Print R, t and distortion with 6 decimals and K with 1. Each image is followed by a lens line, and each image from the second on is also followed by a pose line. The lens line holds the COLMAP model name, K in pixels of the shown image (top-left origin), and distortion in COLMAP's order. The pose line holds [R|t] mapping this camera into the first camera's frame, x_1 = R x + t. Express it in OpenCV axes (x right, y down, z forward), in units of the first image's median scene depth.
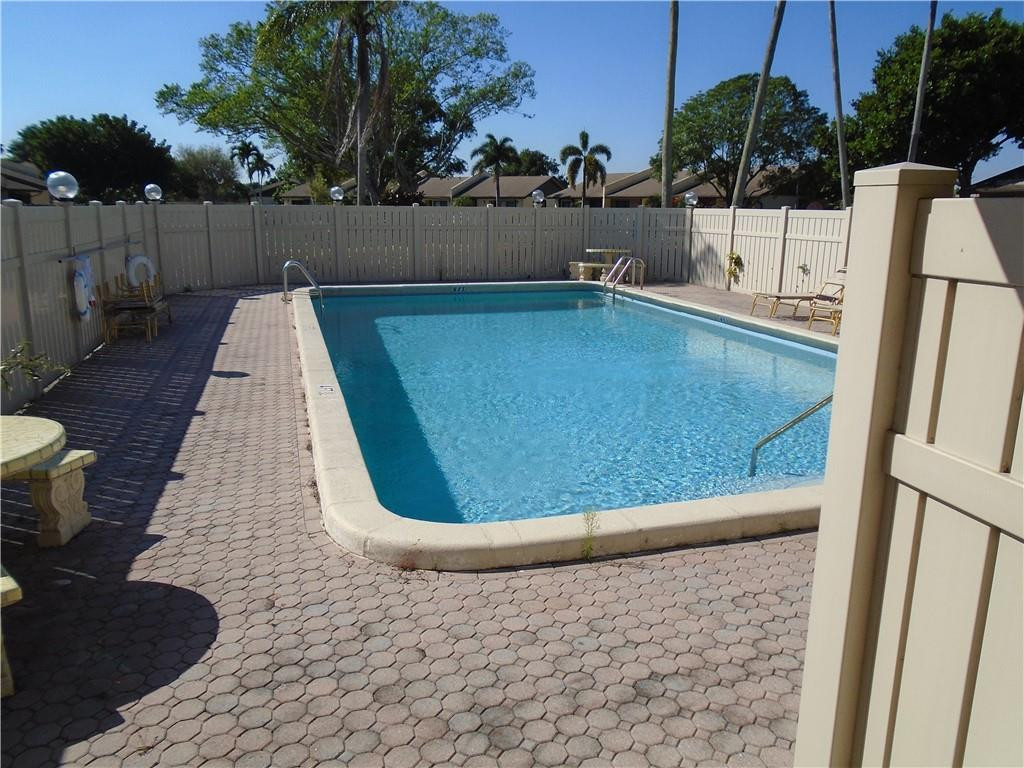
lens RADIAL K [[773.8, 0, 512.0], [0, 773.8, 384.0], [0, 0, 1]] dist [0.002602, 0.002197]
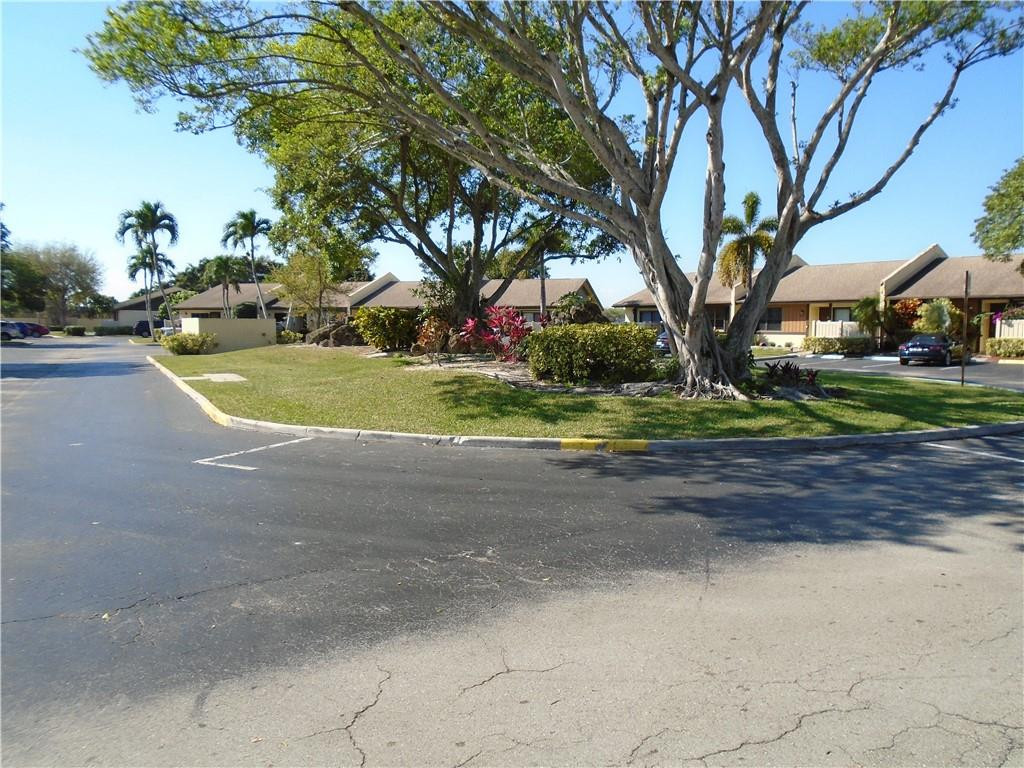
lens RADIAL K [[773.8, 0, 512.0], [0, 773.8, 384.0], [0, 0, 1]] dist [0.002602, 0.002197]
pose [[0.983950, -0.017957, 0.177538, -0.131140], [0.044636, 0.988062, -0.147447, -0.062957], [-0.172771, 0.153005, 0.973006, 0.299518]]
